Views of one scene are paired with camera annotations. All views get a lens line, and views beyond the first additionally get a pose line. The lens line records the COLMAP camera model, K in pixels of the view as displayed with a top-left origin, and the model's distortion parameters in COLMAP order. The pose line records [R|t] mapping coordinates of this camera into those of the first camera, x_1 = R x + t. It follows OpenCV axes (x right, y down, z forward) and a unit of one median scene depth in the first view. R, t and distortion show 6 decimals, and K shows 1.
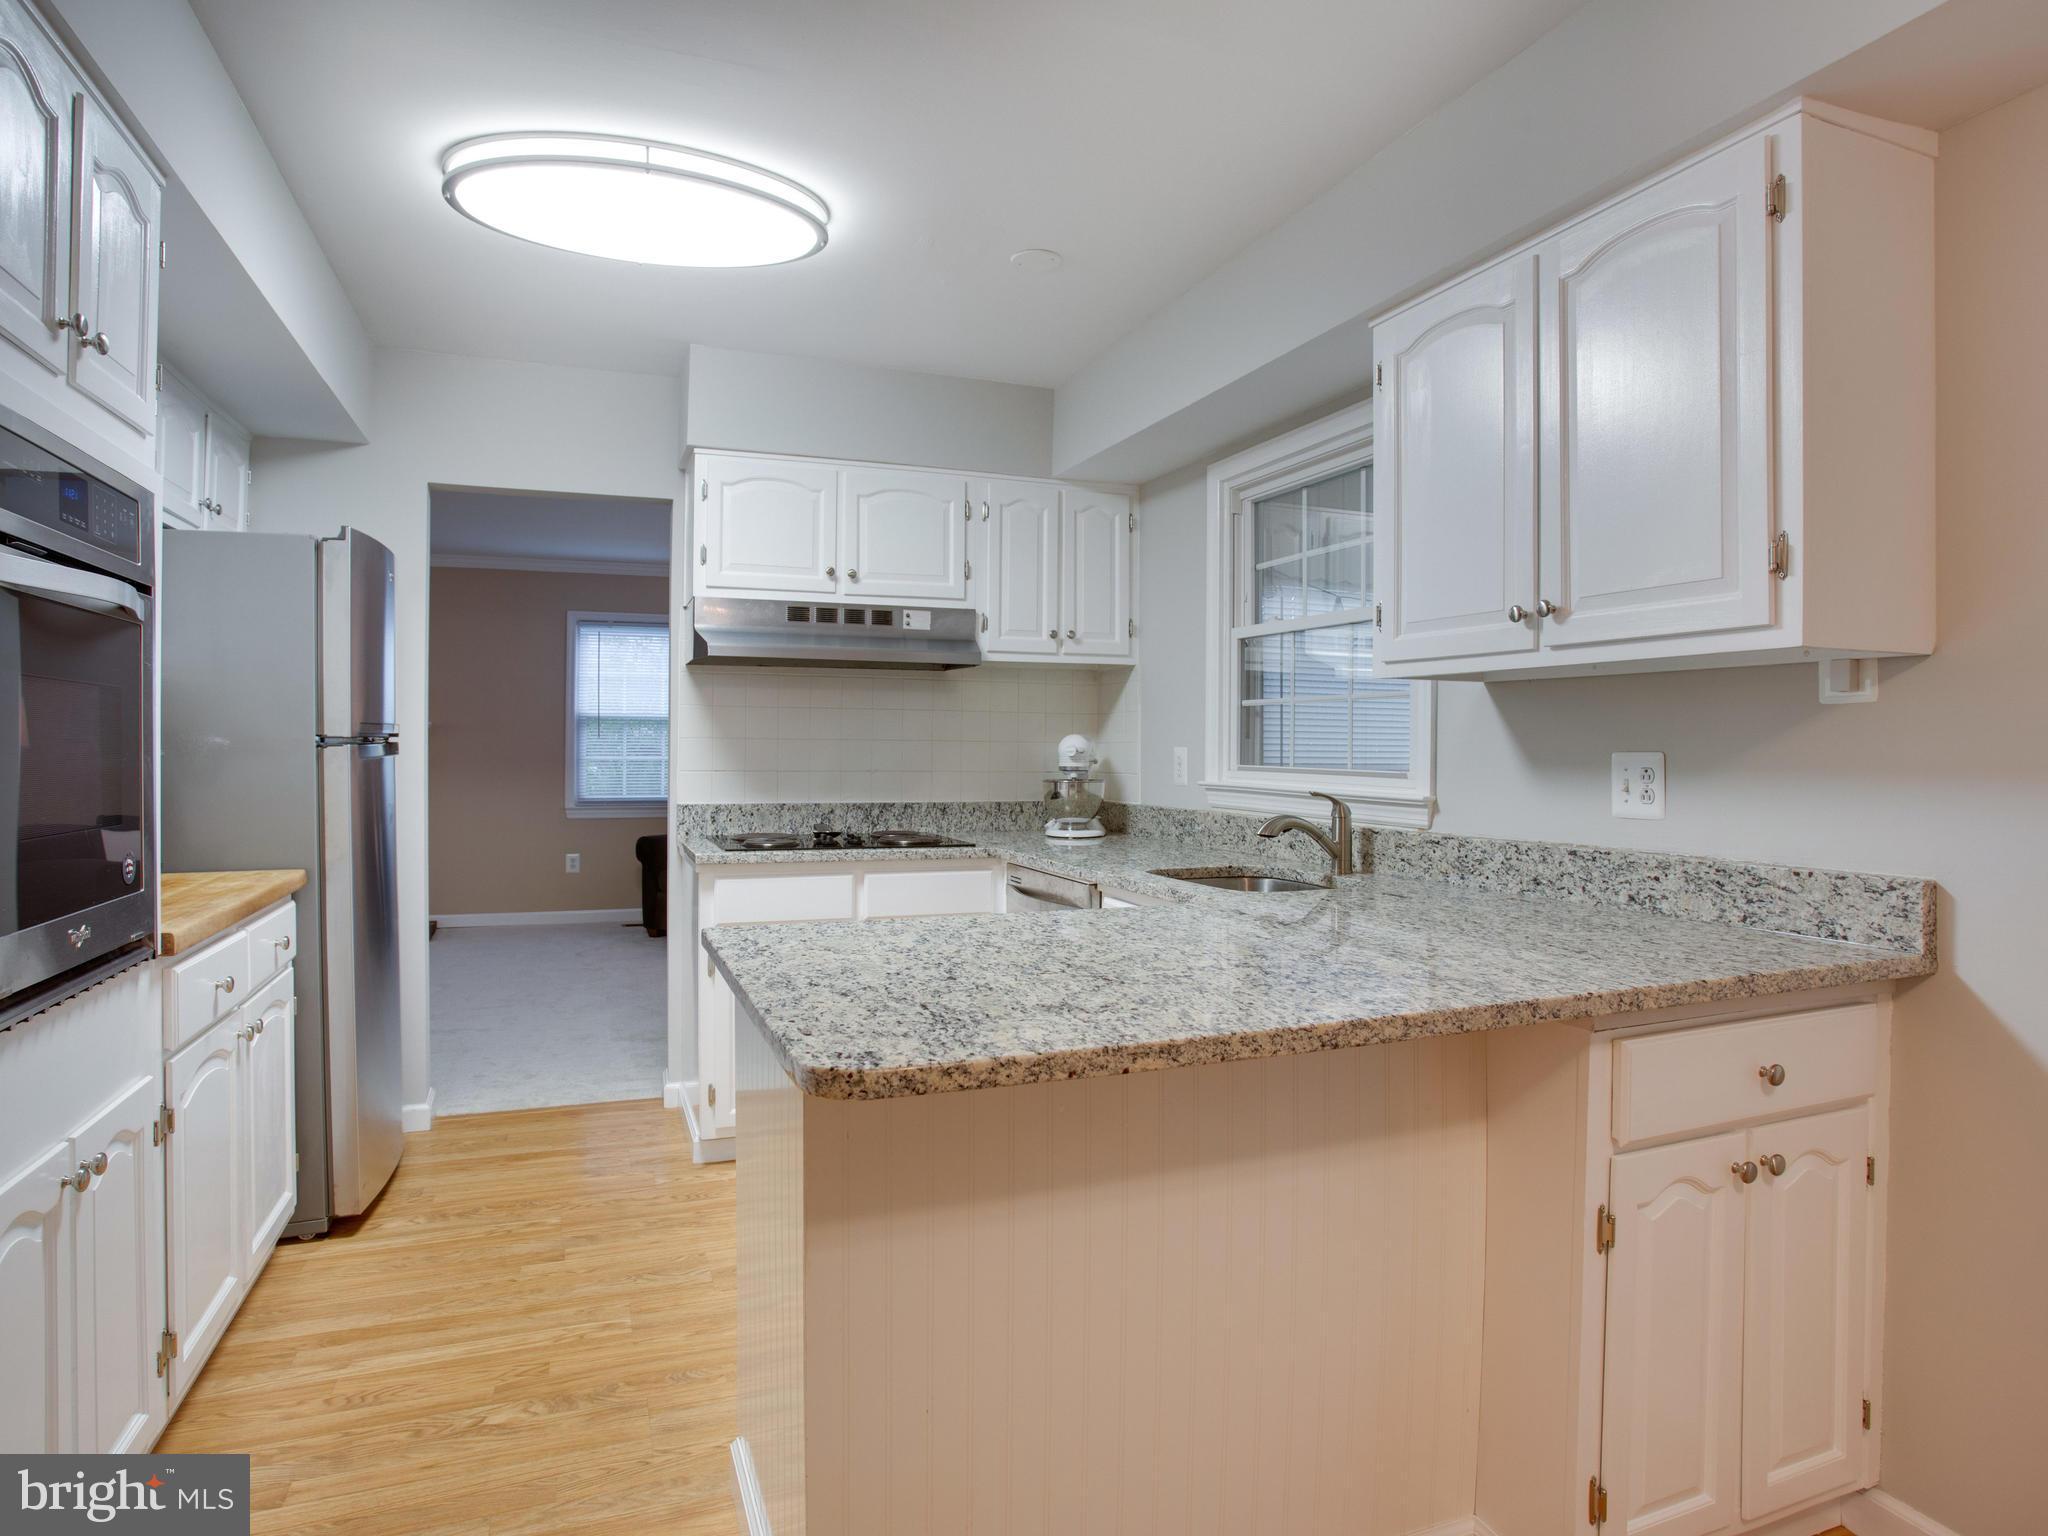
lens RADIAL K [[1140.2, 0, 1012.5], [0, 1140.2, 747.1], [0, 0, 1]] dist [-0.079239, 0.037222]
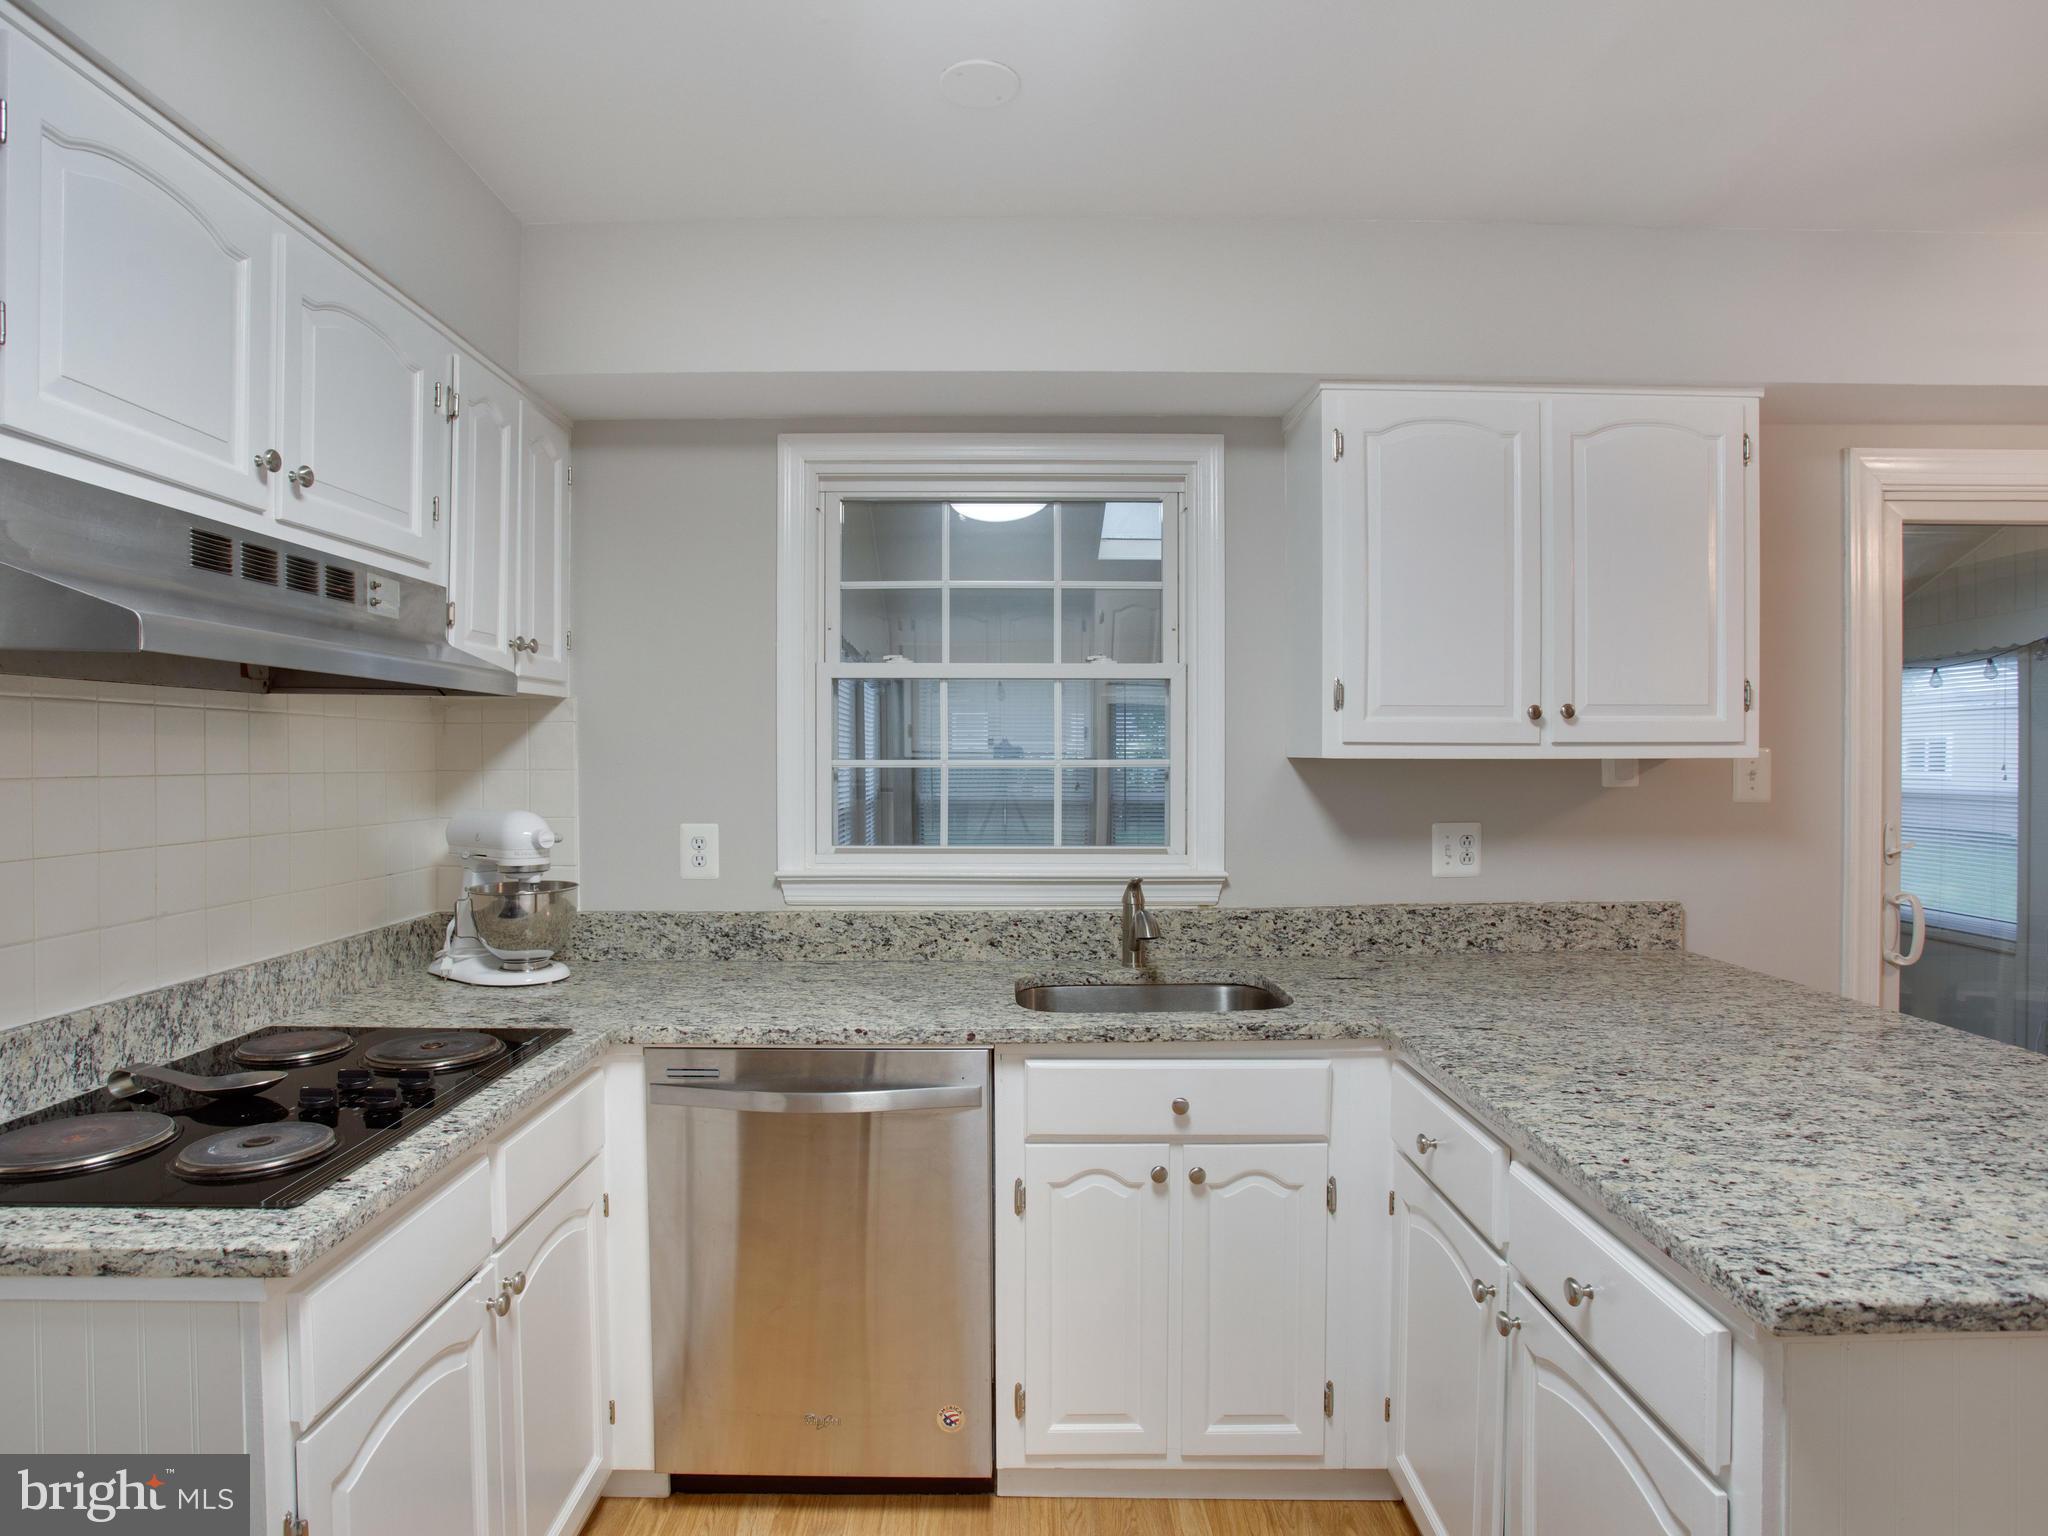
lens RADIAL K [[1140.2, 0, 1012.5], [0, 1140.2, 747.1], [0, 0, 1]] dist [-0.079239, 0.037222]
pose [[0.353938, -0.001733, 0.935267, -0.448006], [0.004757, 0.999989, 0.000053, -0.047219], [-0.935257, 0.004430, 0.353943, 0.599829]]
